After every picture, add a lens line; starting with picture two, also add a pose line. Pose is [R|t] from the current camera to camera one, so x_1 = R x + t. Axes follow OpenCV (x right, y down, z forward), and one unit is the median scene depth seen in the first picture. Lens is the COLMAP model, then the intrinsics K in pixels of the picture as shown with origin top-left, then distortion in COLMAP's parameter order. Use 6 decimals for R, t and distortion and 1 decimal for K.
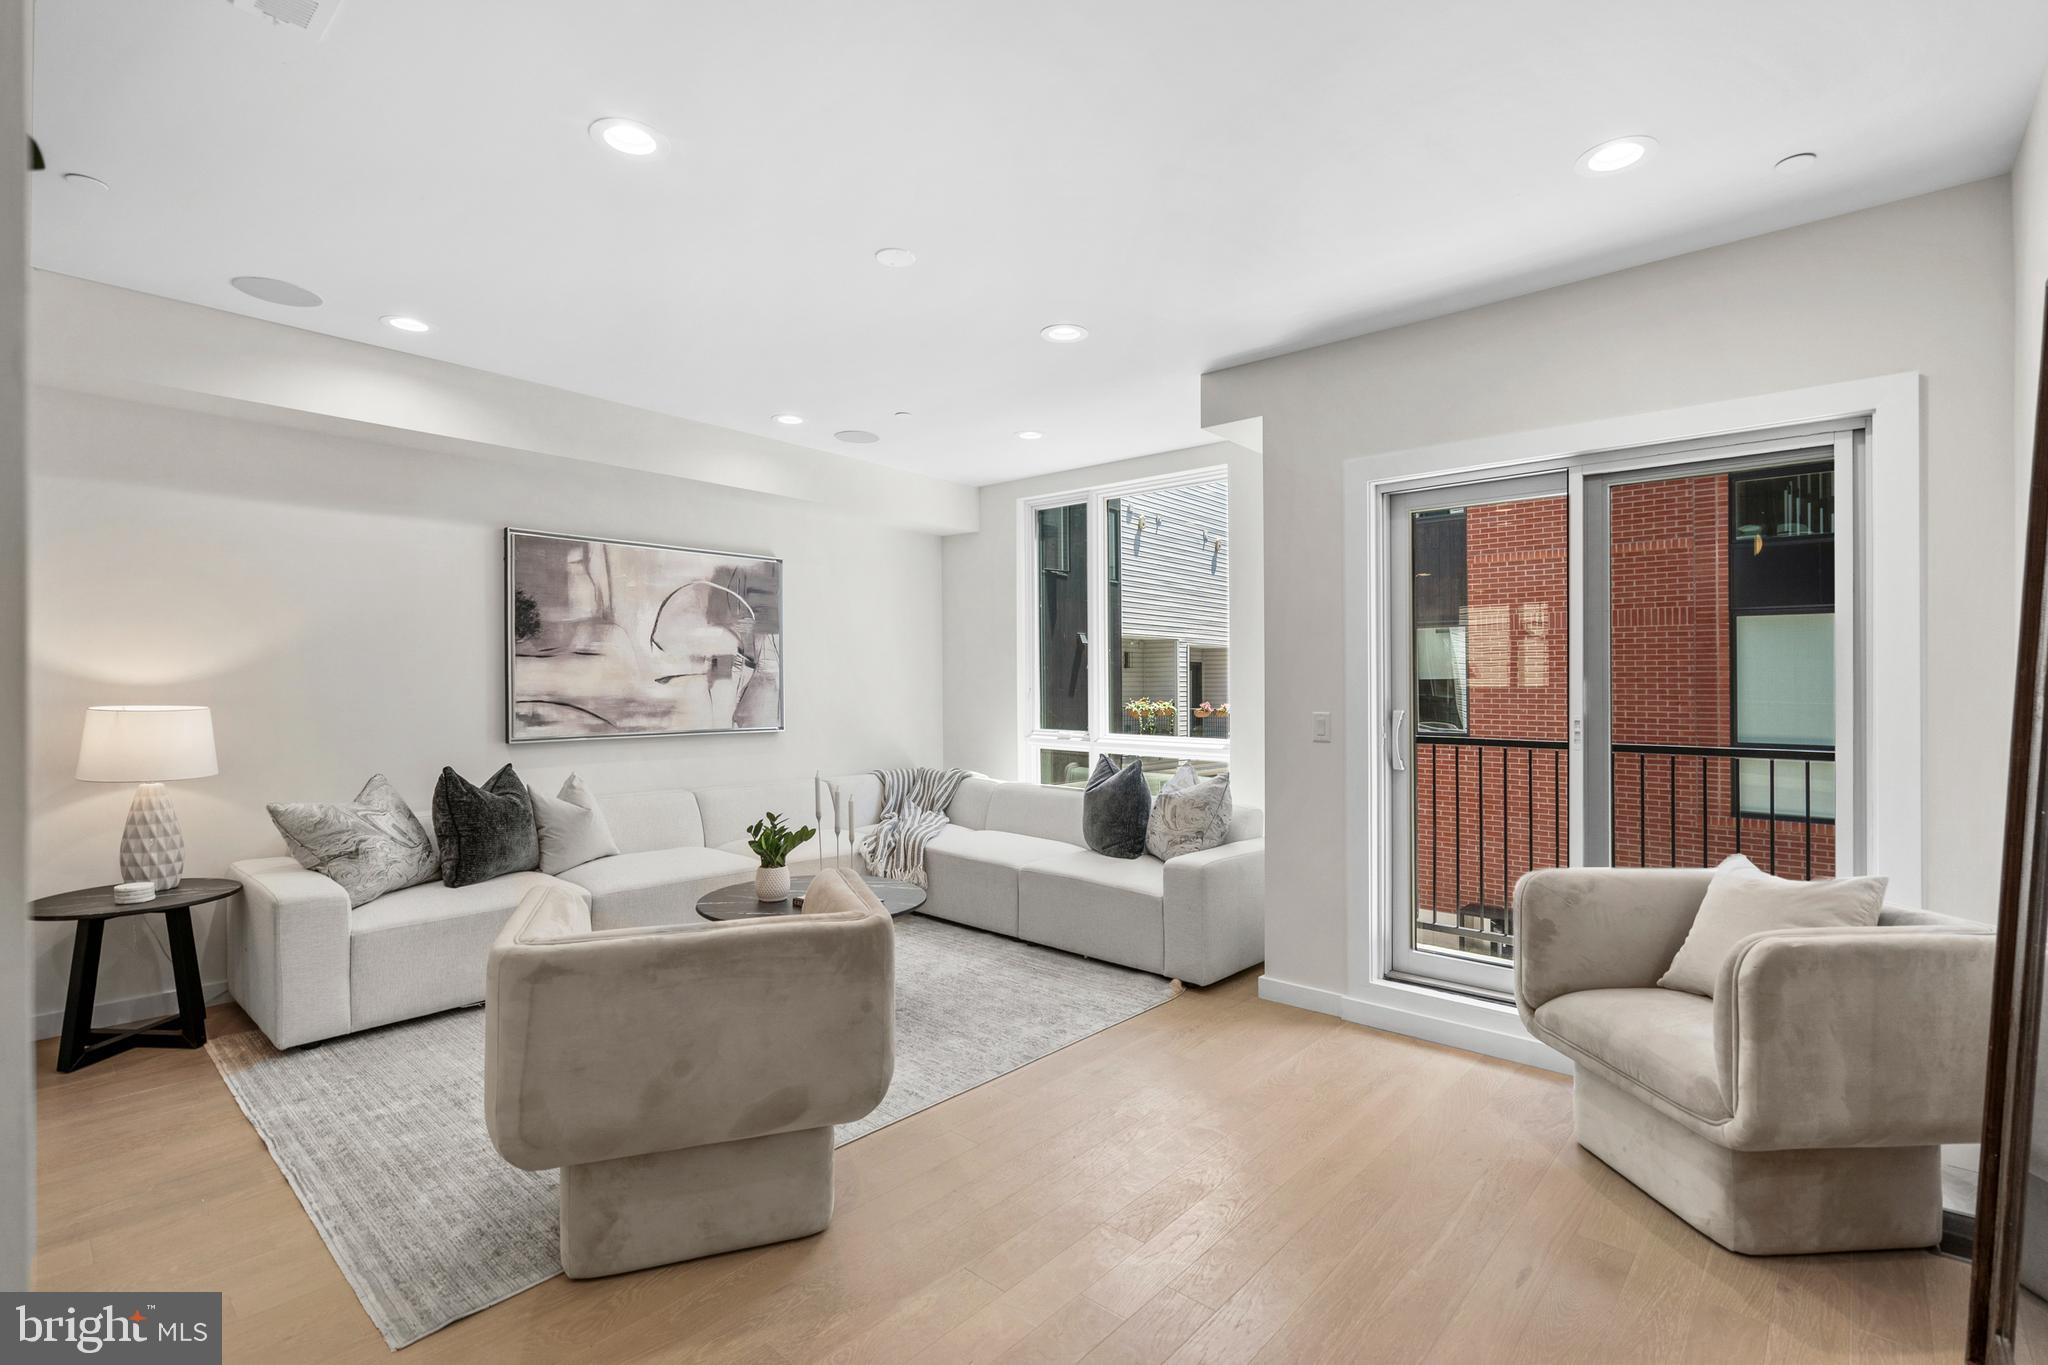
lens RADIAL K [[937.0, 0, 1028.5], [0, 937.0, 687.8], [0, 0, 1]] dist [-0.003240, -0.000244]
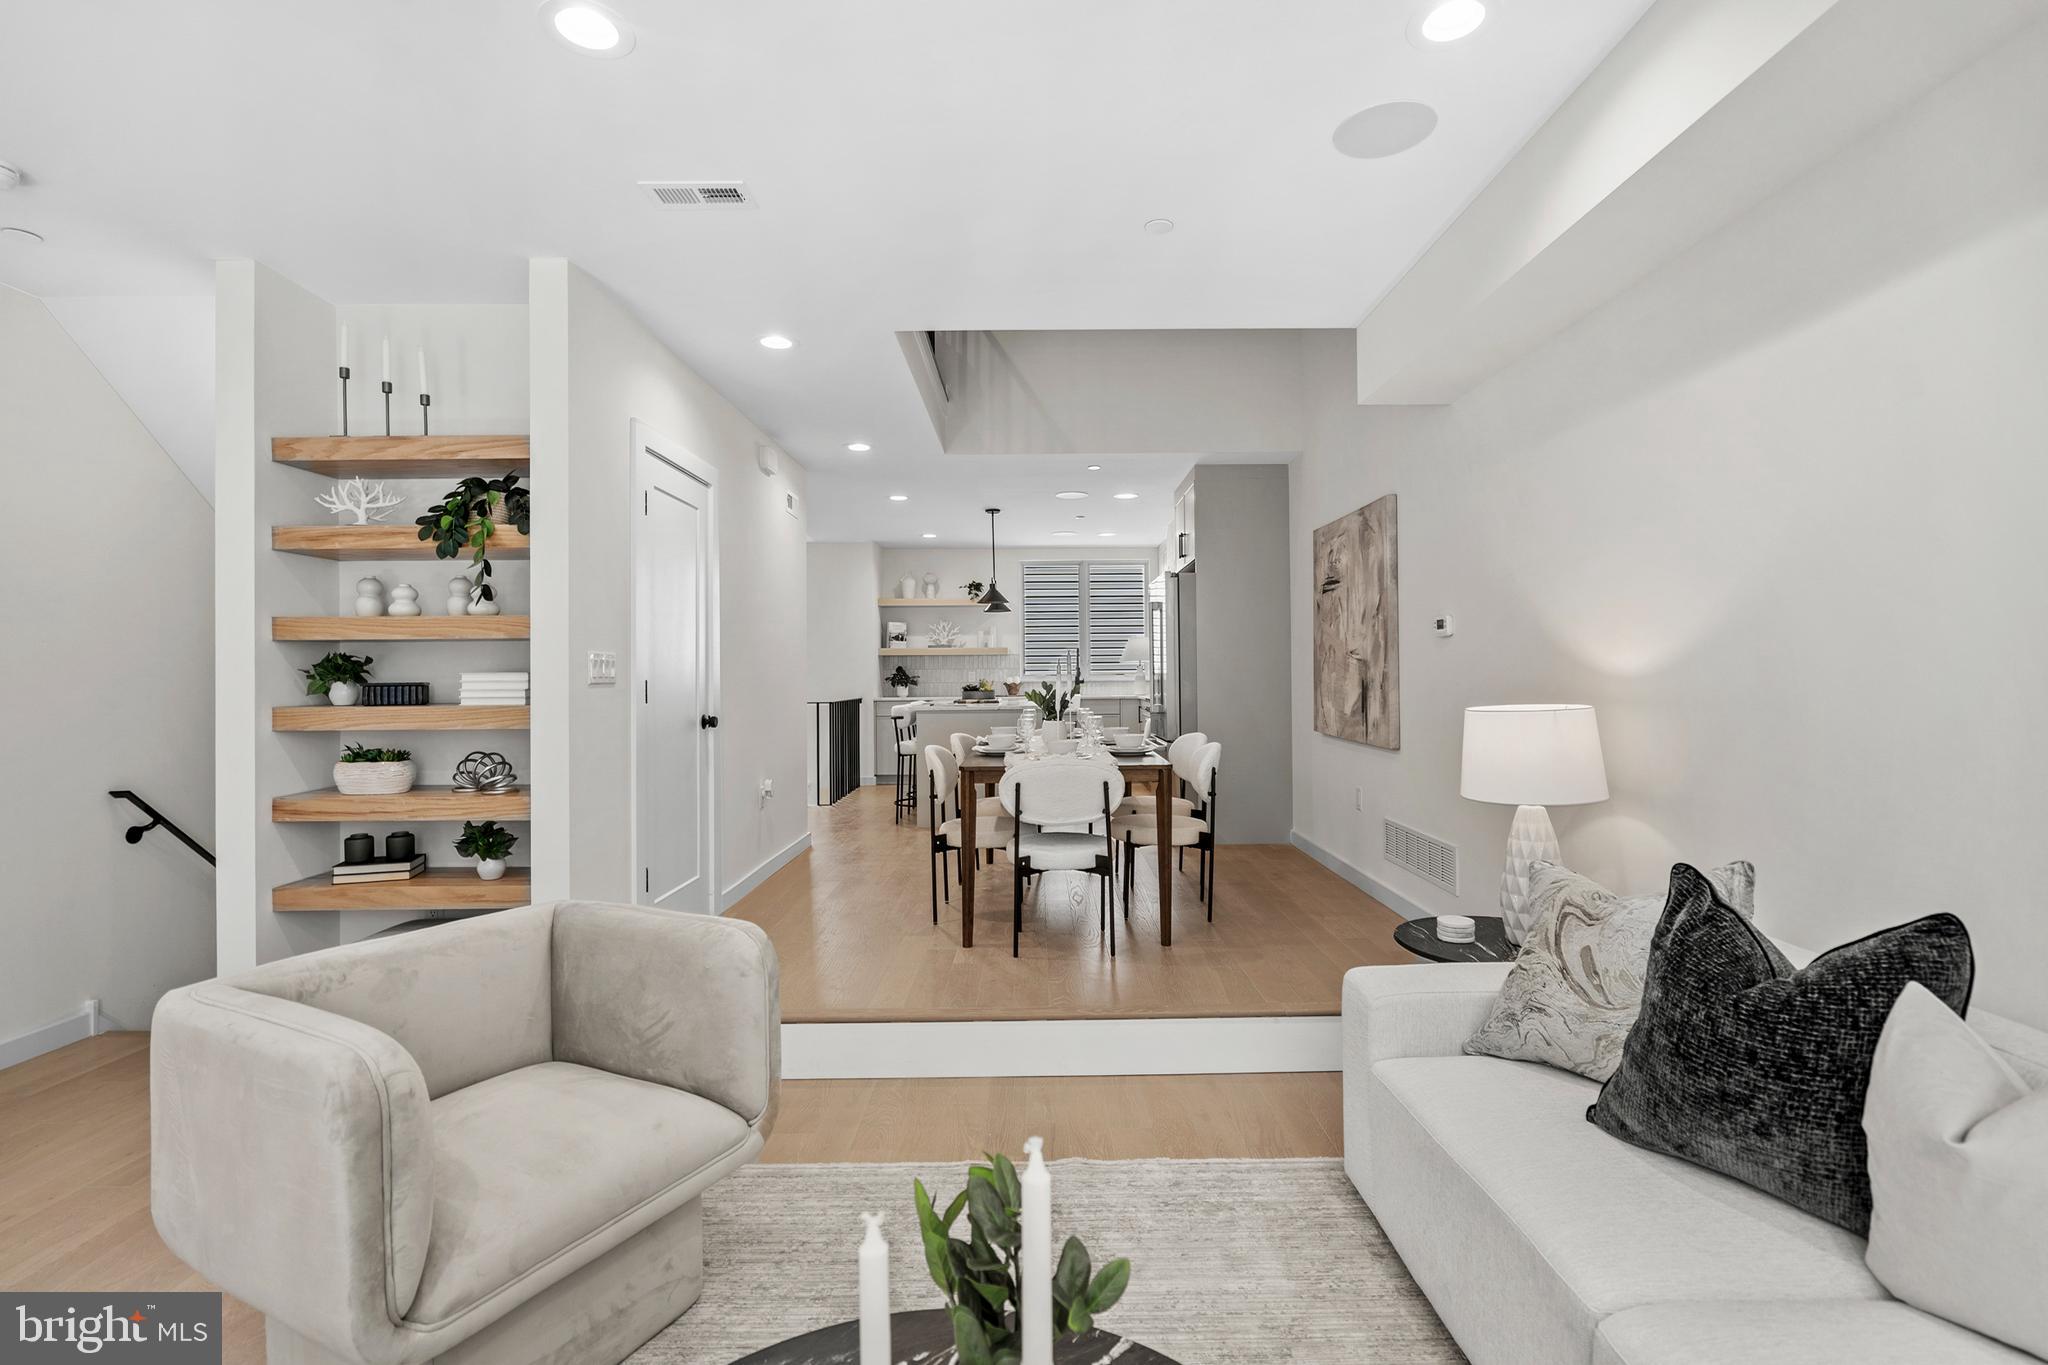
lens RADIAL K [[939.9, 0, 1028.4], [0, 939.9, 657.9], [0, 0, 1]] dist [-0.004500, -0.000232]
pose [[-0.749445, -0.008199, -0.662016, -0.079726], [0.005745, 0.999805, -0.018887, -0.005112], [0.662041, -0.017958, -0.749252, 0.934996]]
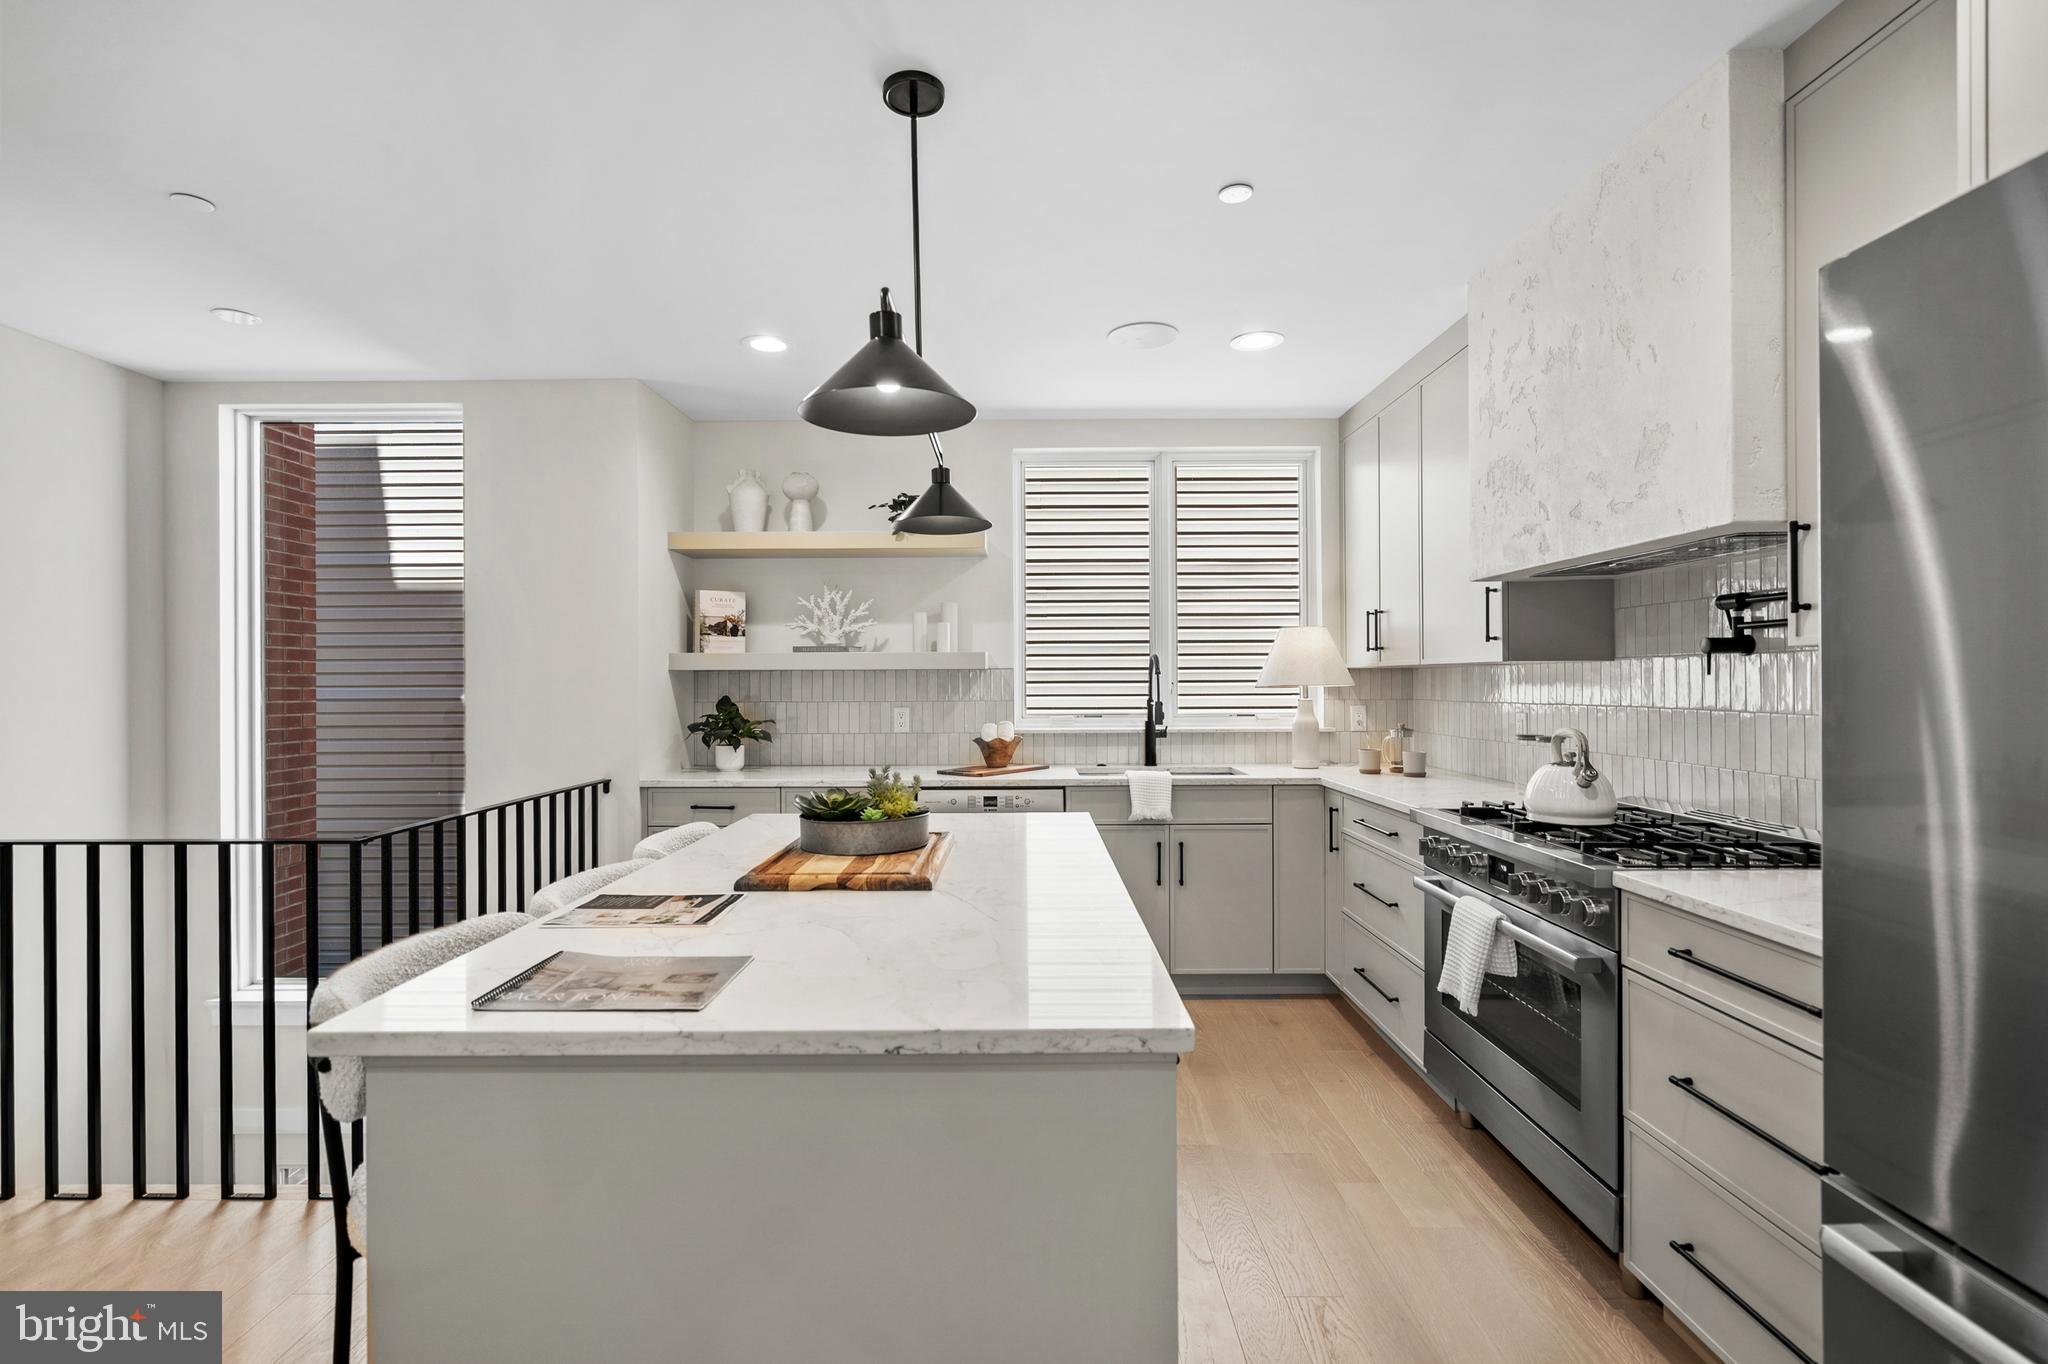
lens RADIAL K [[918.7, 0, 1015.7], [0, 918.7, 680.3], [0, 0, 1]] dist [0.000954, 0.000623]
pose [[-0.747795, -0.002729, -0.663924, -0.885982], [0.000504, 0.999989, -0.004677, -0.038927], [0.663929, -0.003832, -0.747785, -0.007567]]
